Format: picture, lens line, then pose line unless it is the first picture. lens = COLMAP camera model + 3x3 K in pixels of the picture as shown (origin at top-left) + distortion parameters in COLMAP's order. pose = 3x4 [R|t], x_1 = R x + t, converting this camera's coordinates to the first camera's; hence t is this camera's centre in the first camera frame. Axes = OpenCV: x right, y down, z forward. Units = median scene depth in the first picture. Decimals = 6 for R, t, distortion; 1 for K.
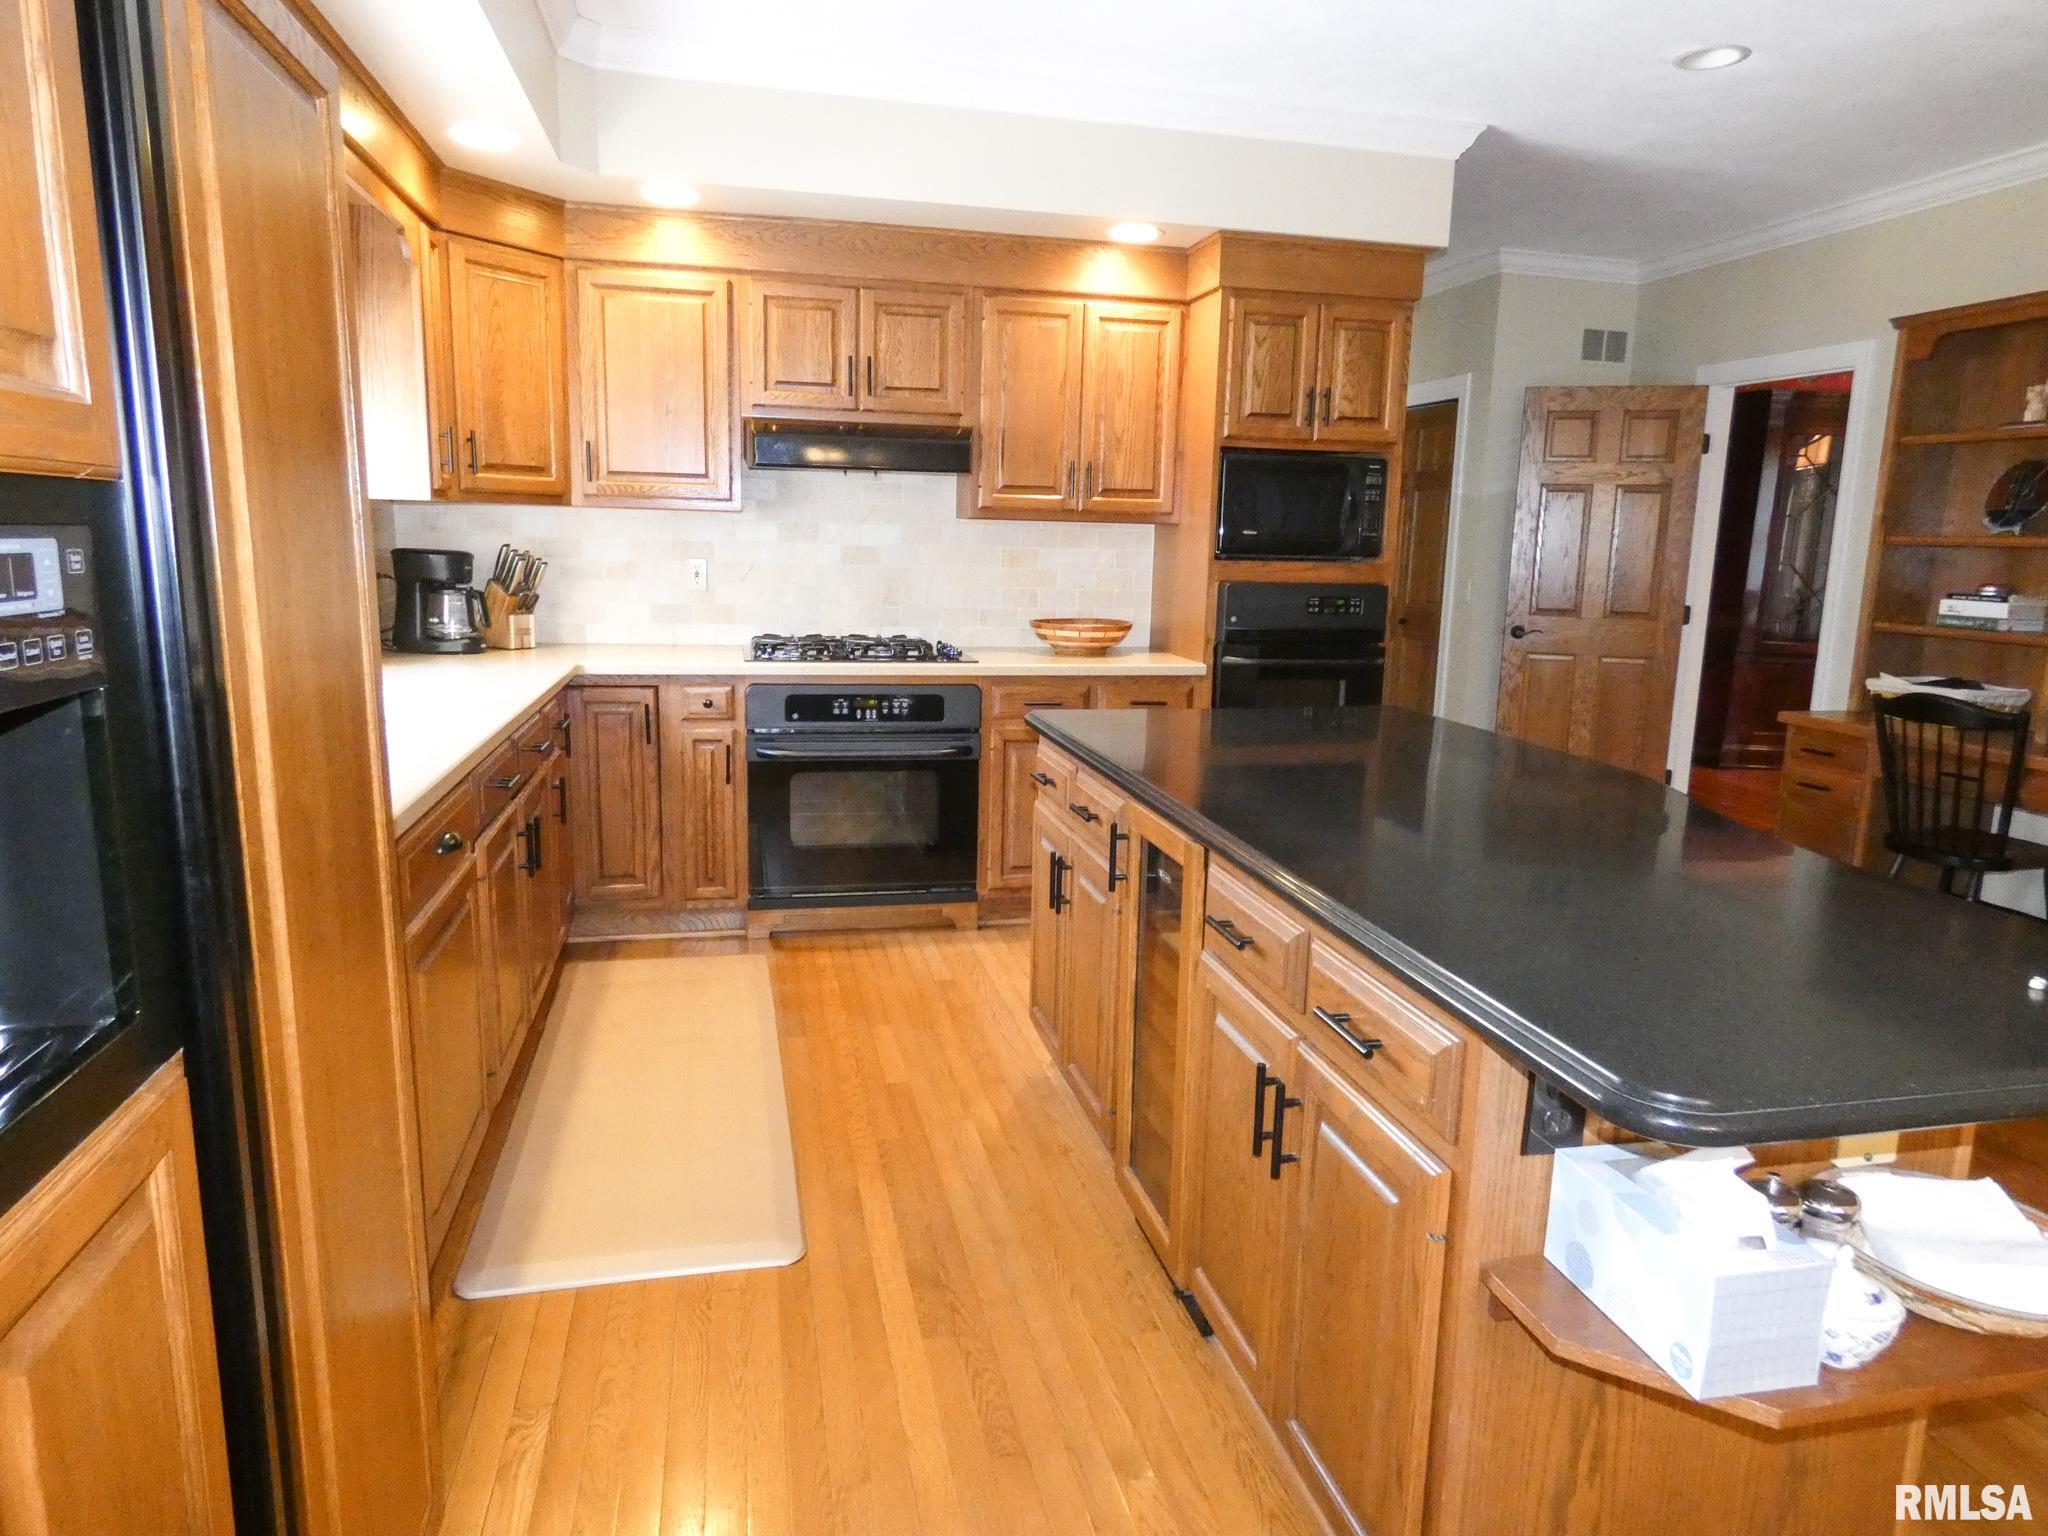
lens RADIAL K [[1299.9, 0, 1024.0], [0, 1299.9, 768.0], [0, 0, 1]] dist [0.008420, 0.000427]
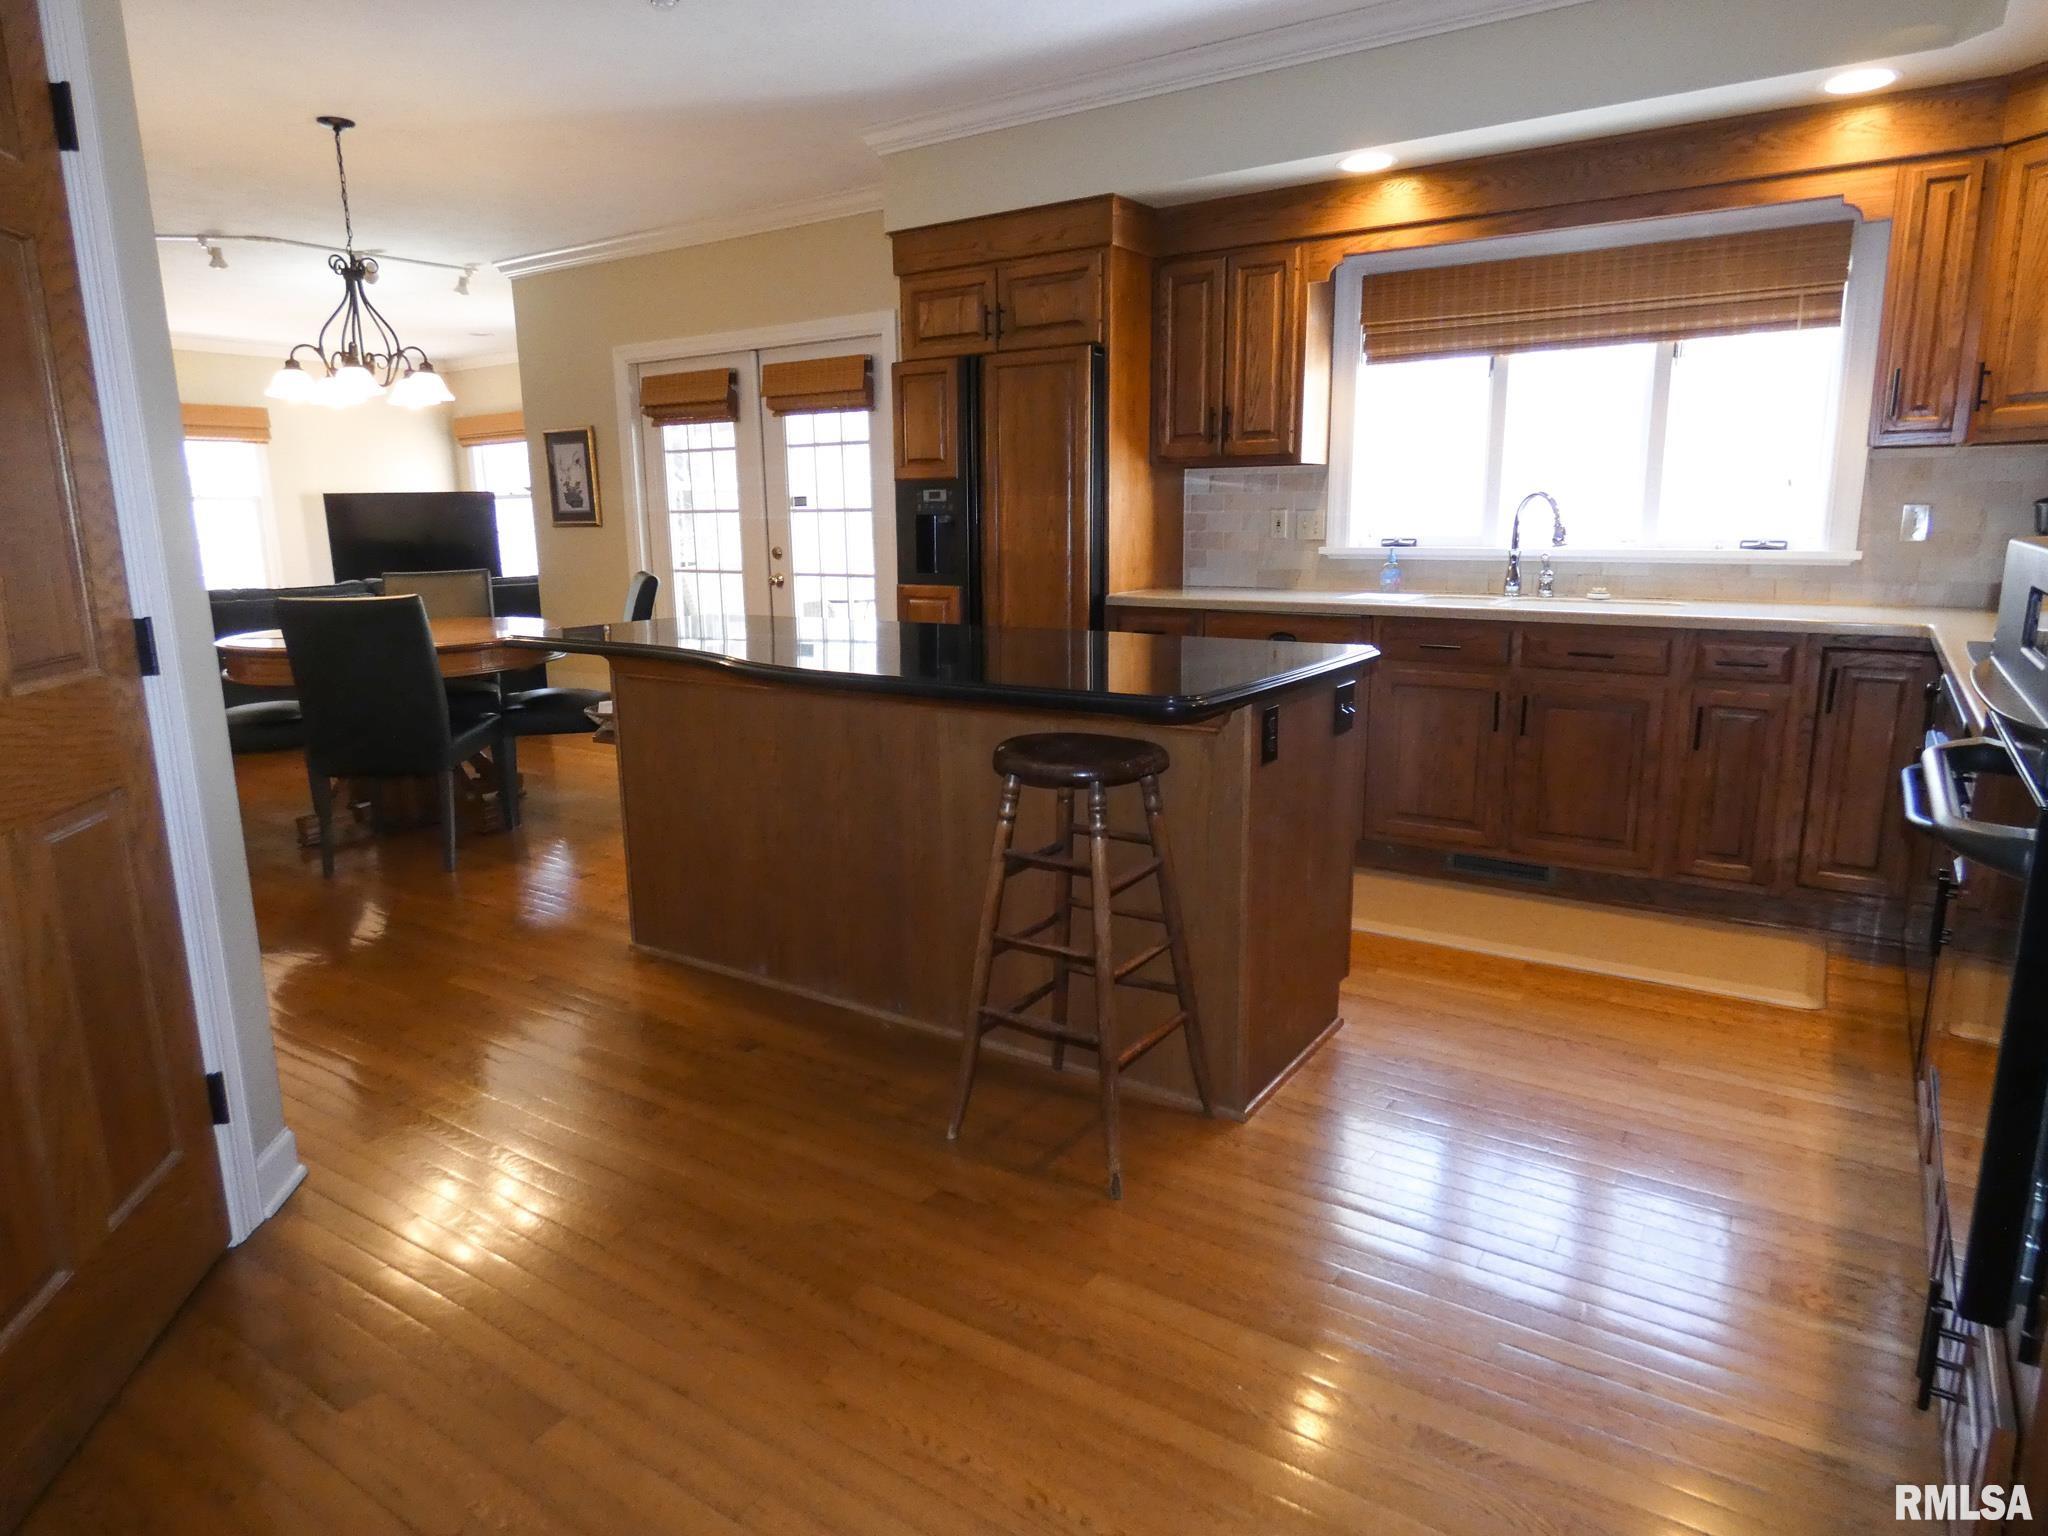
lens RADIAL K [[1221.4, 0, 1013.7], [0, 1221.4, 774.8], [0, 0, 1]] dist [0.004074, -0.018050]
pose [[-0.739463, 0.127260, -0.661060, 0.608275], [-0.124854, 0.939008, 0.320429, -0.158178], [0.661518, 0.319481, -0.678473, 1.098933]]
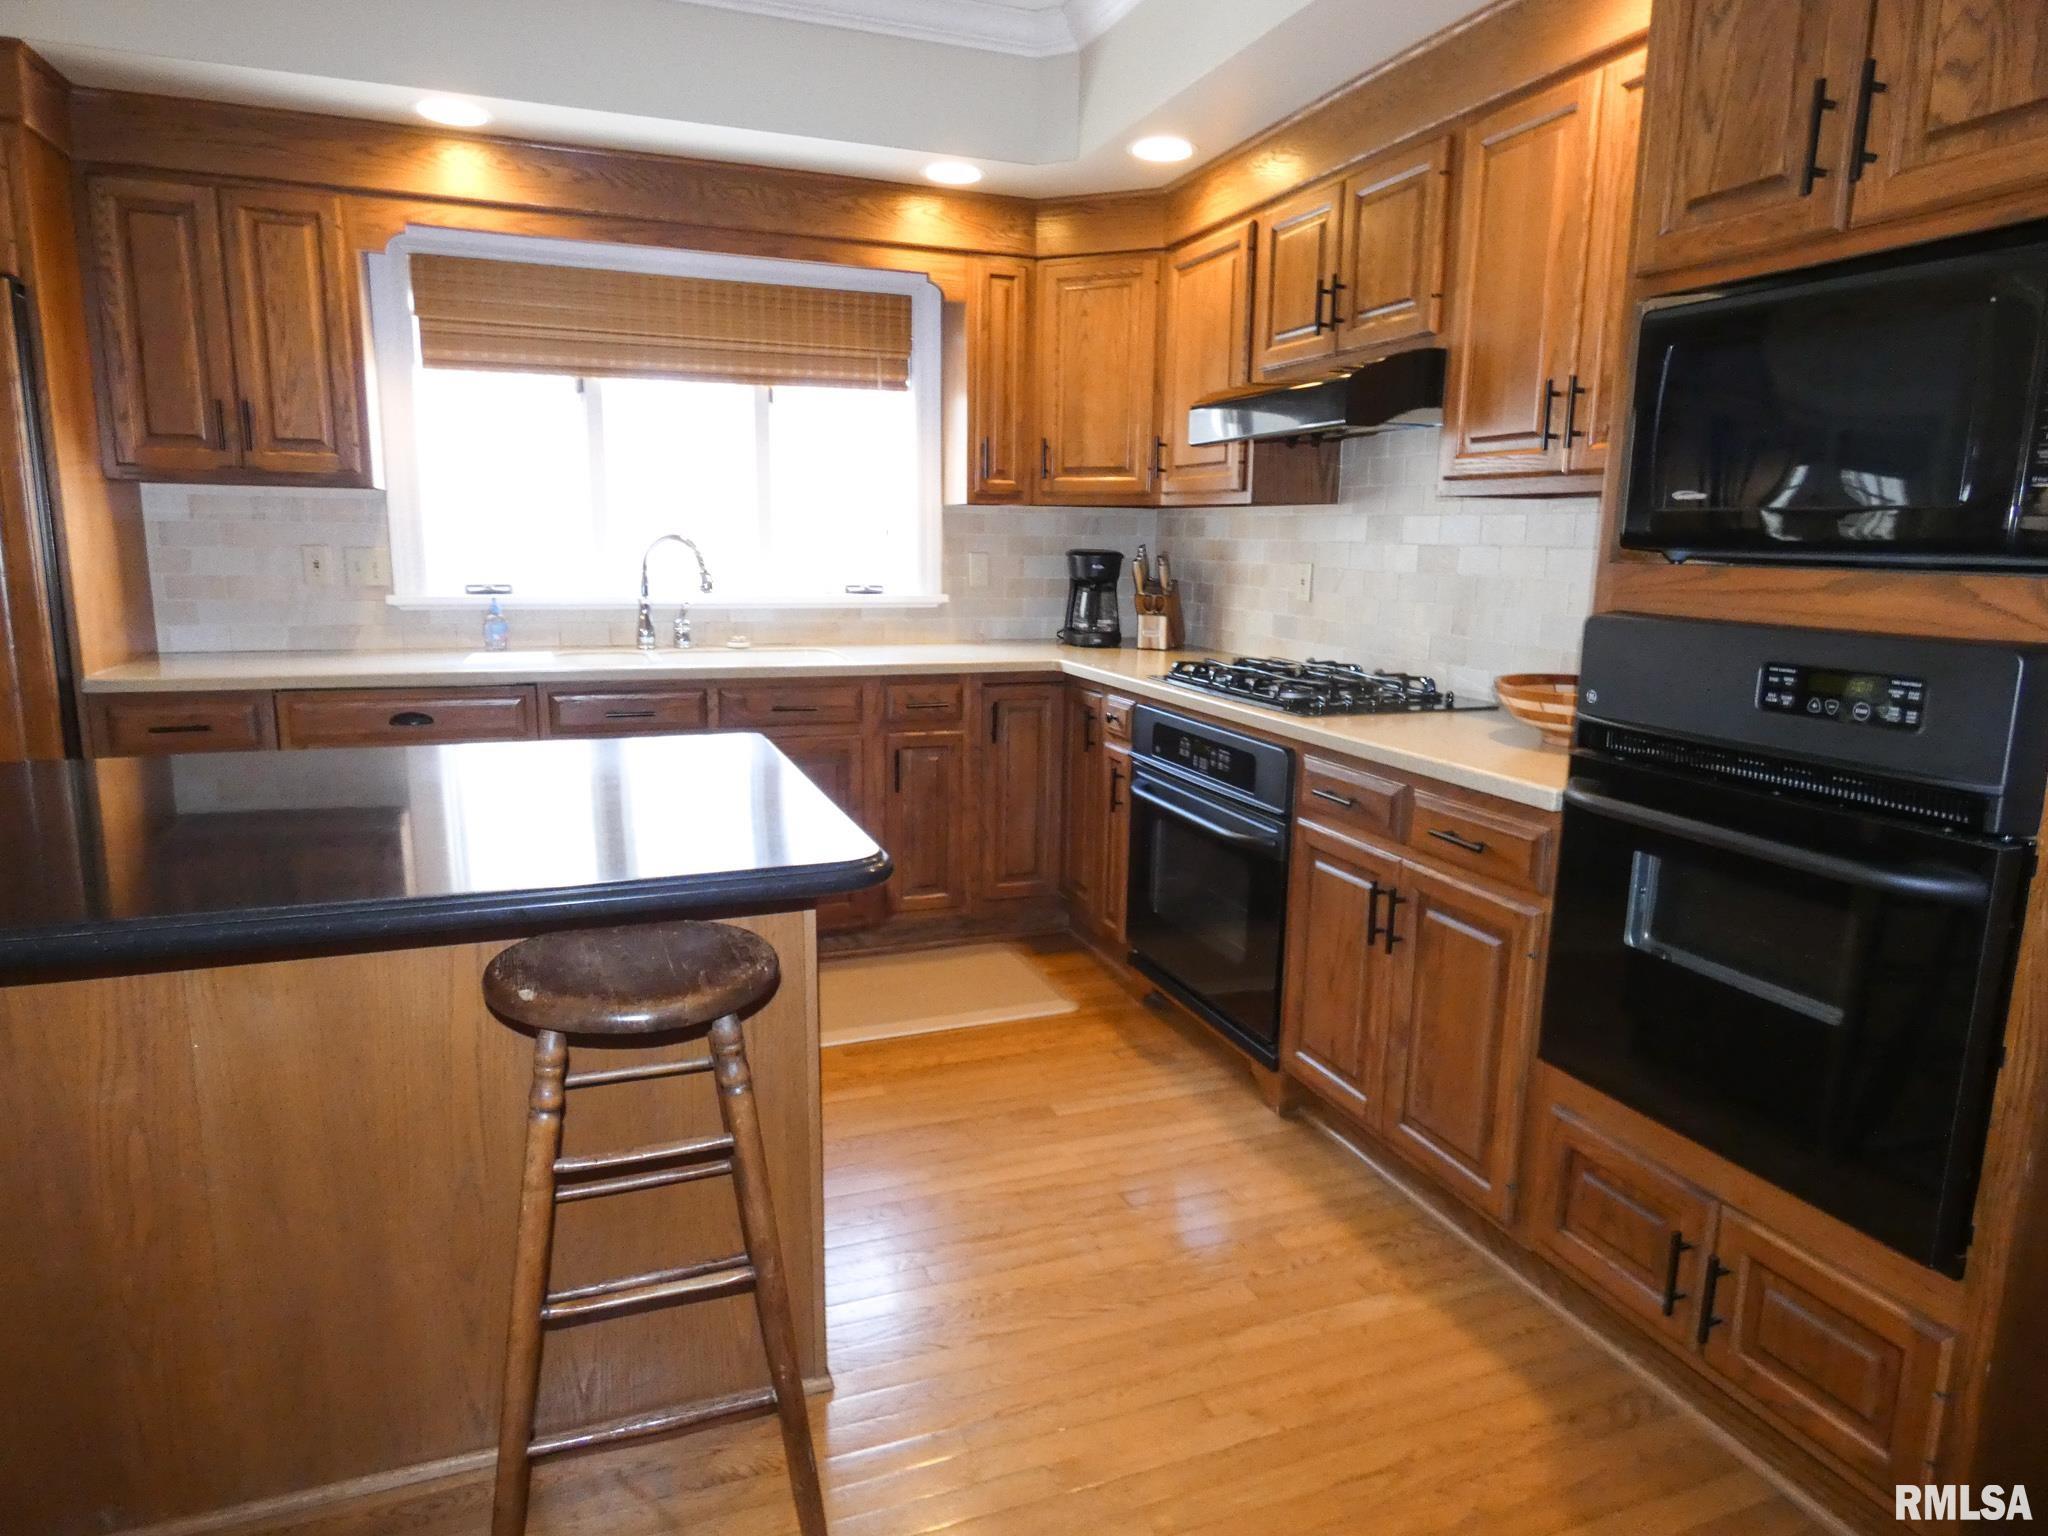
lens RADIAL K [[1239.1, 0, 1024.0], [0, 1239.1, 768.0], [0, 0, 1]] dist [-0.000751, -0.005317]
pose [[0.130817, 0.162387, -0.978017, 0.566856], [-0.188518, 0.972570, 0.136267, -0.116384], [0.973318, 0.166548, 0.157841, 0.780724]]
